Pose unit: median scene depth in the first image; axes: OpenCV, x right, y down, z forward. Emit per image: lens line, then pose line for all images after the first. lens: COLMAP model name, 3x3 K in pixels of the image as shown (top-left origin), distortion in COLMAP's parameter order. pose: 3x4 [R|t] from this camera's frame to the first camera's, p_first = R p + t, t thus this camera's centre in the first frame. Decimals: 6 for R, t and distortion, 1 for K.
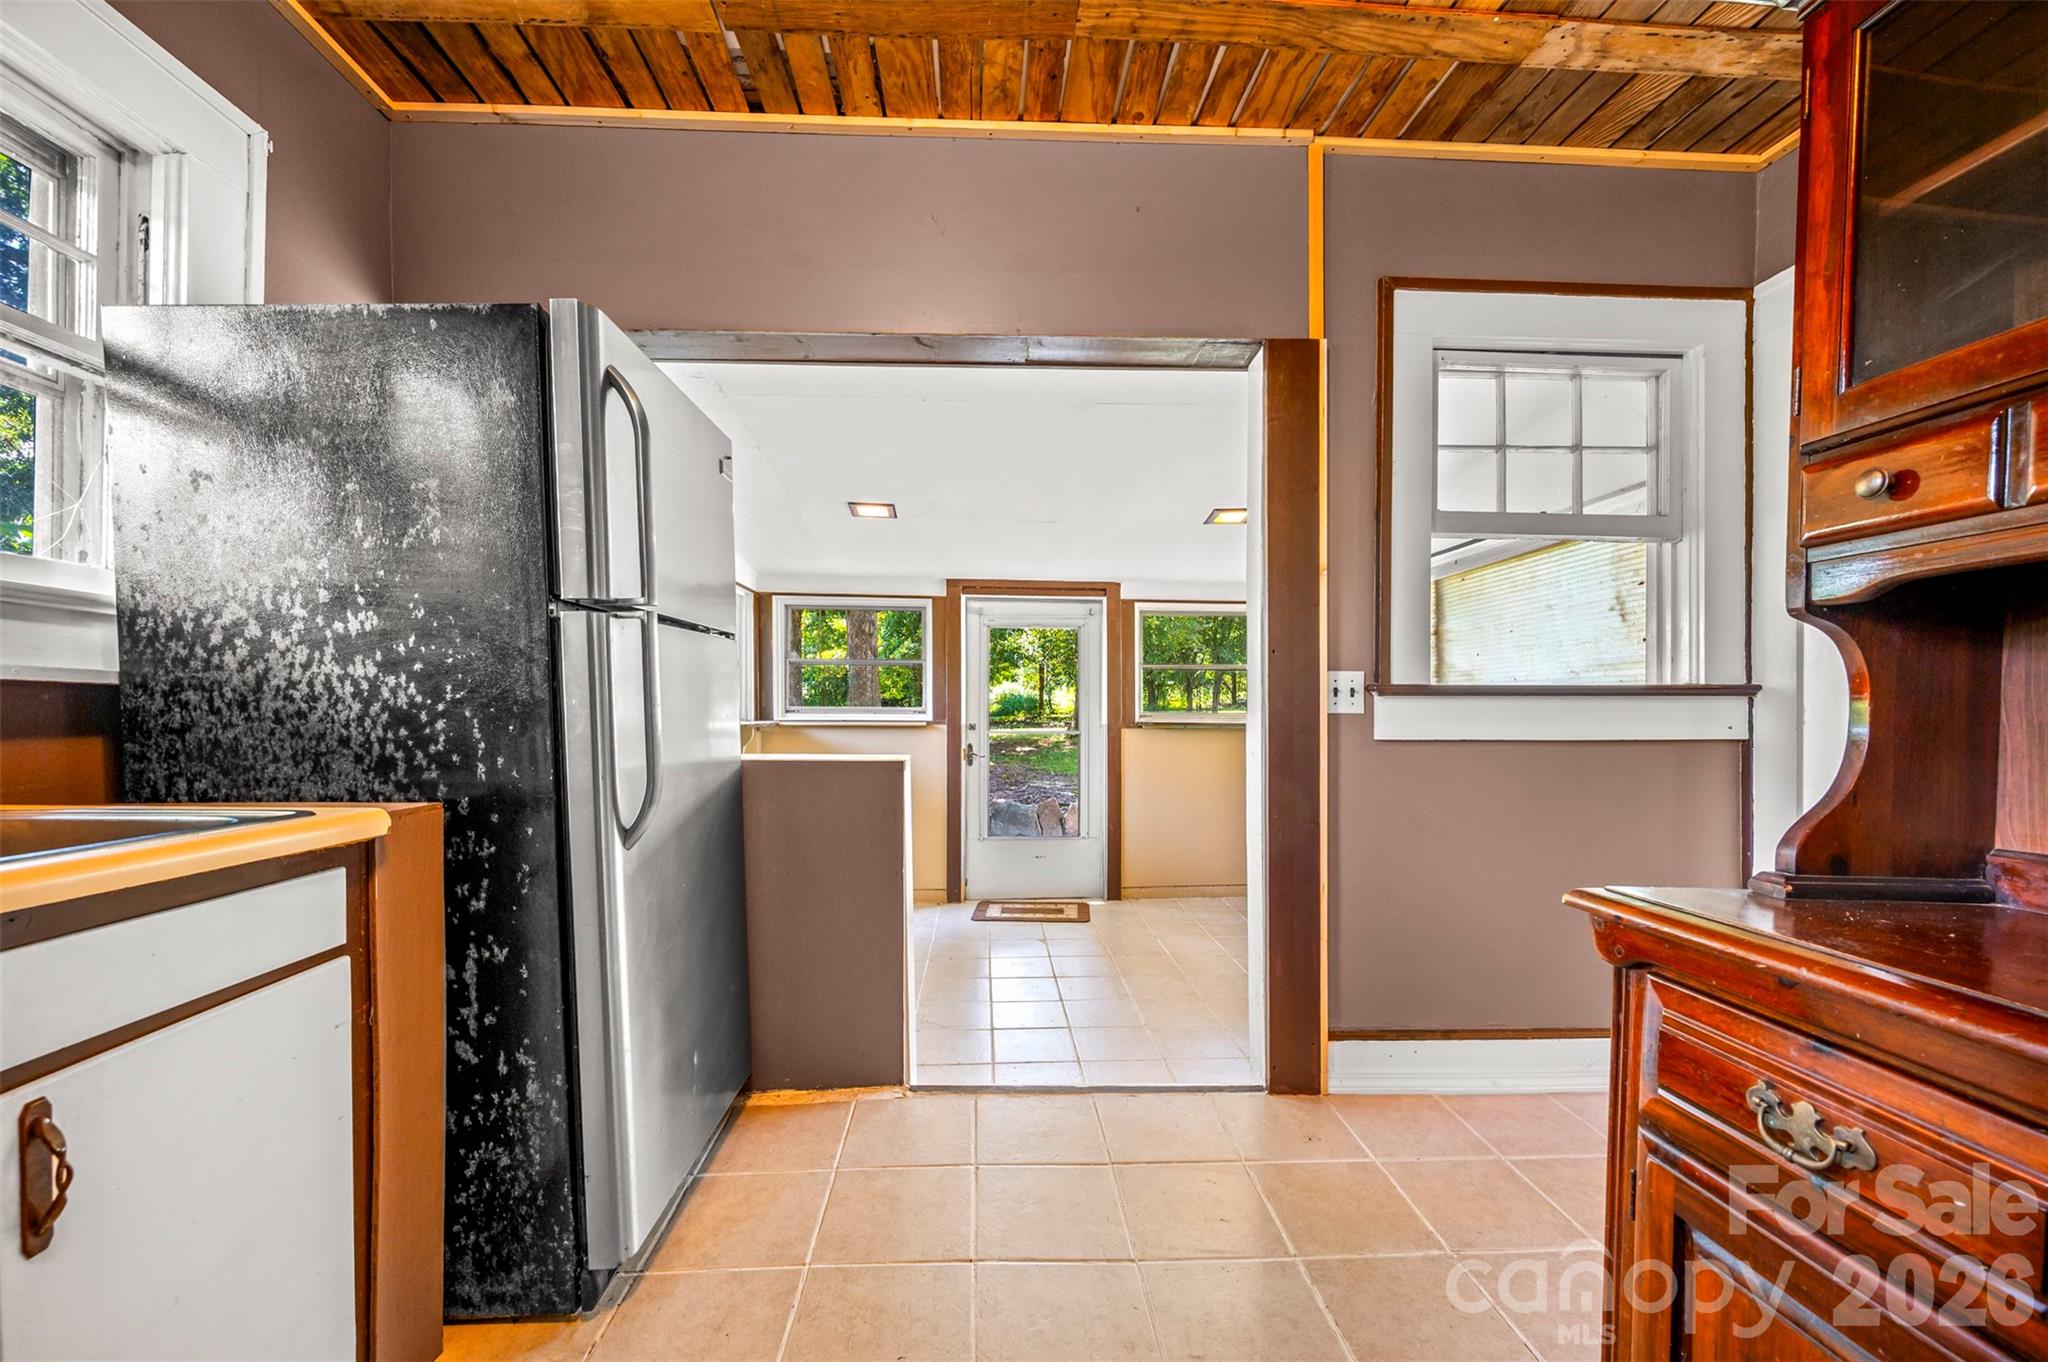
lens RADIAL K [[816.5, 0, 1016.4], [0, 816.5, 706.3], [0, 0, 1]] dist [0.000174, 0.000047]
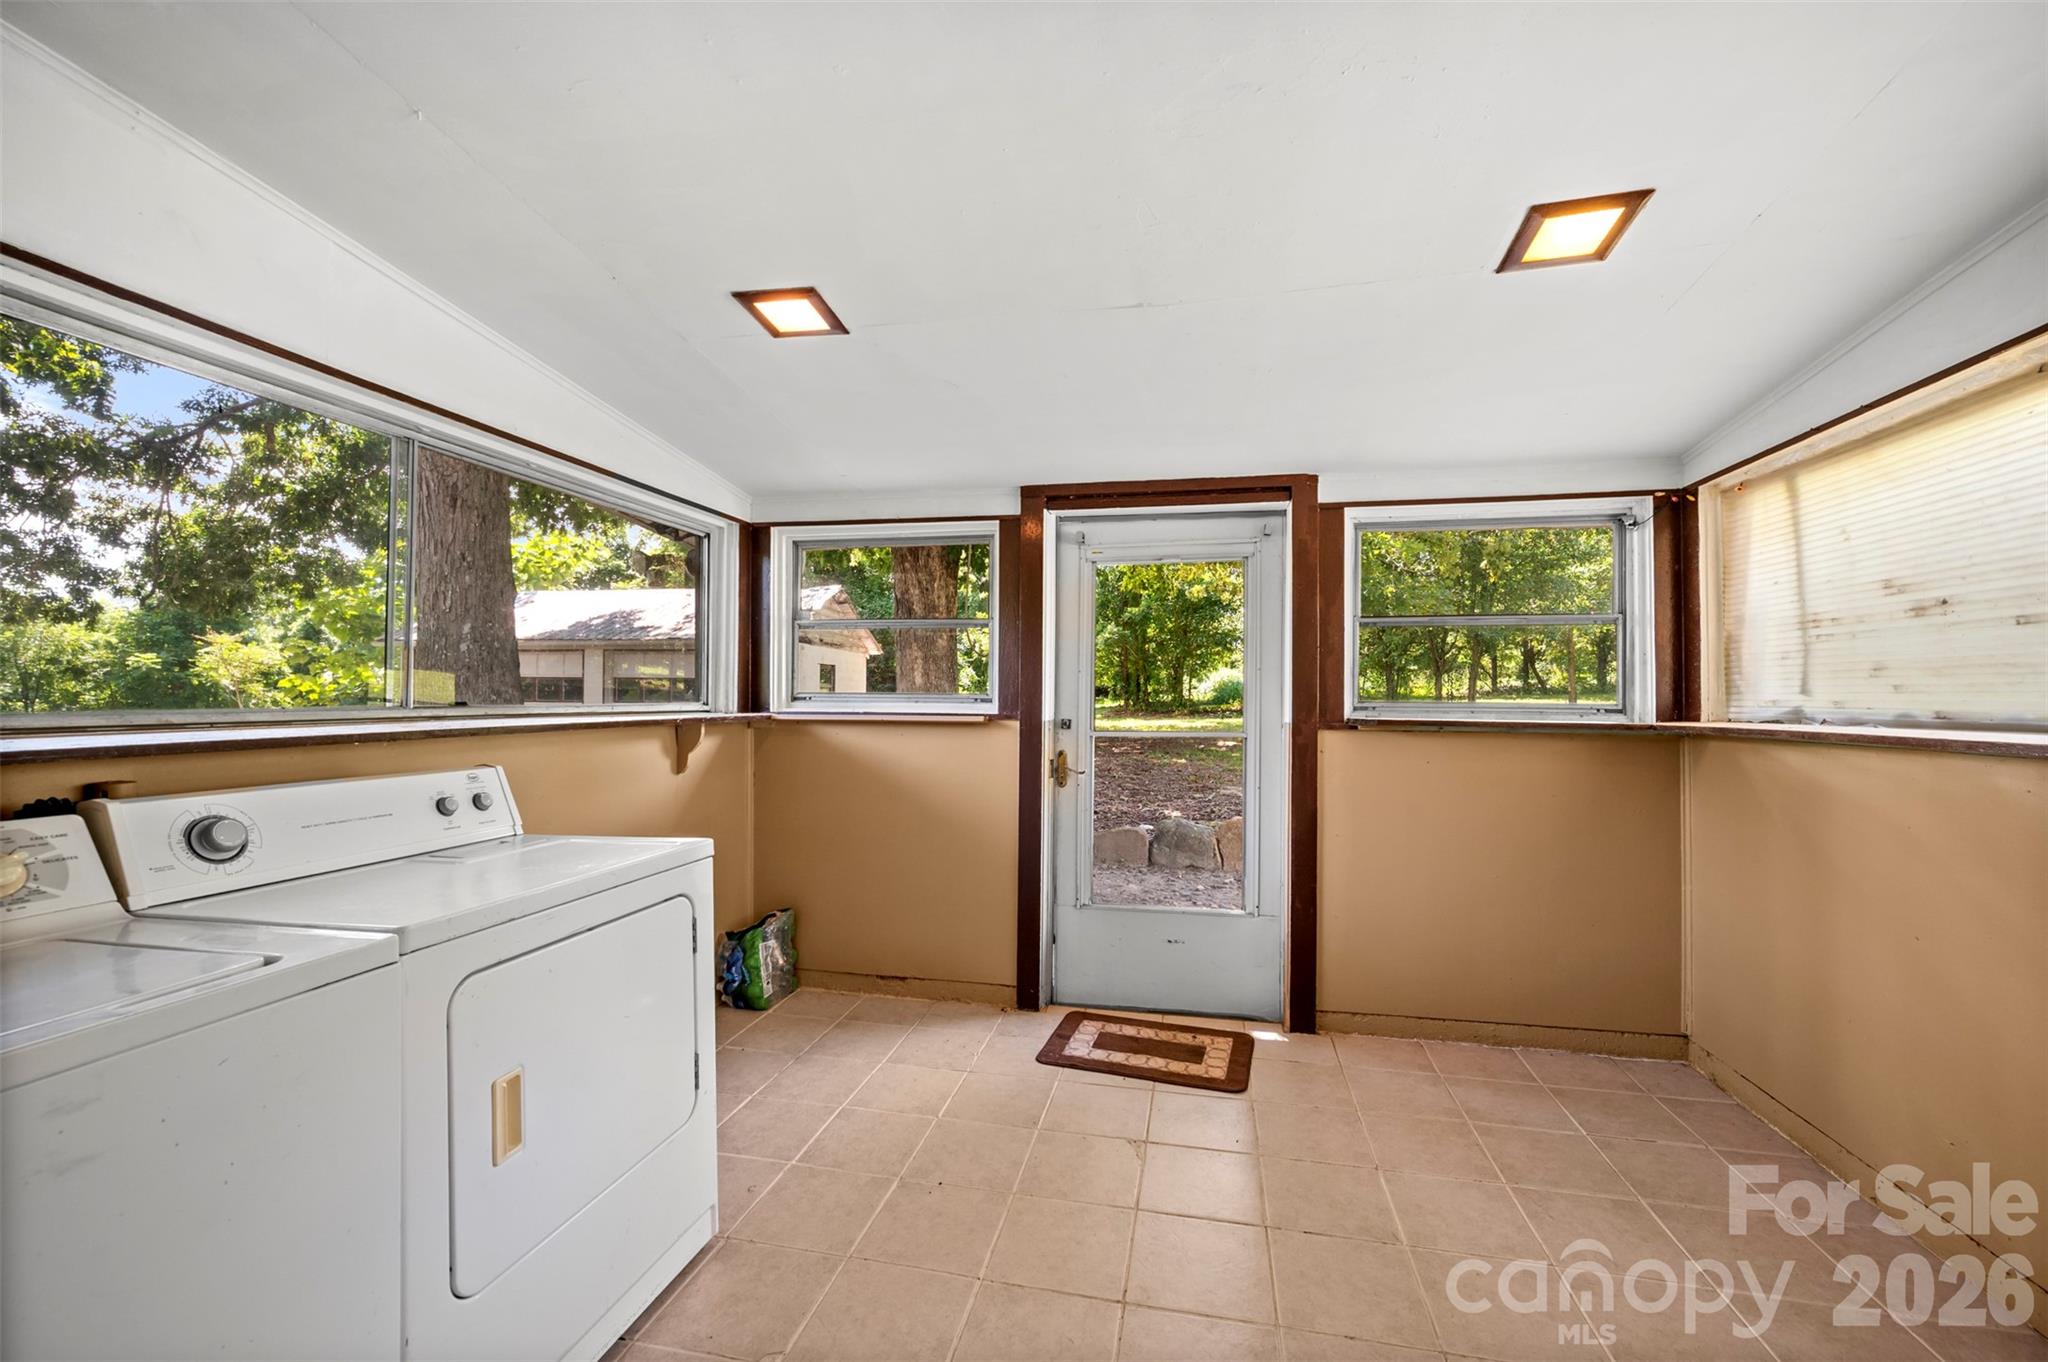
lens RADIAL K [[818.6, 0, 1025.3], [0, 818.6, 702.4], [0, 0, 1]] dist [0.011589, 0.000018]
pose [[0.967471, 0.003106, -0.252961, 0.075501], [-0.000570, 0.999949, 0.010100, 0.002158], [0.252980, -0.009627, 0.967424, 0.393455]]
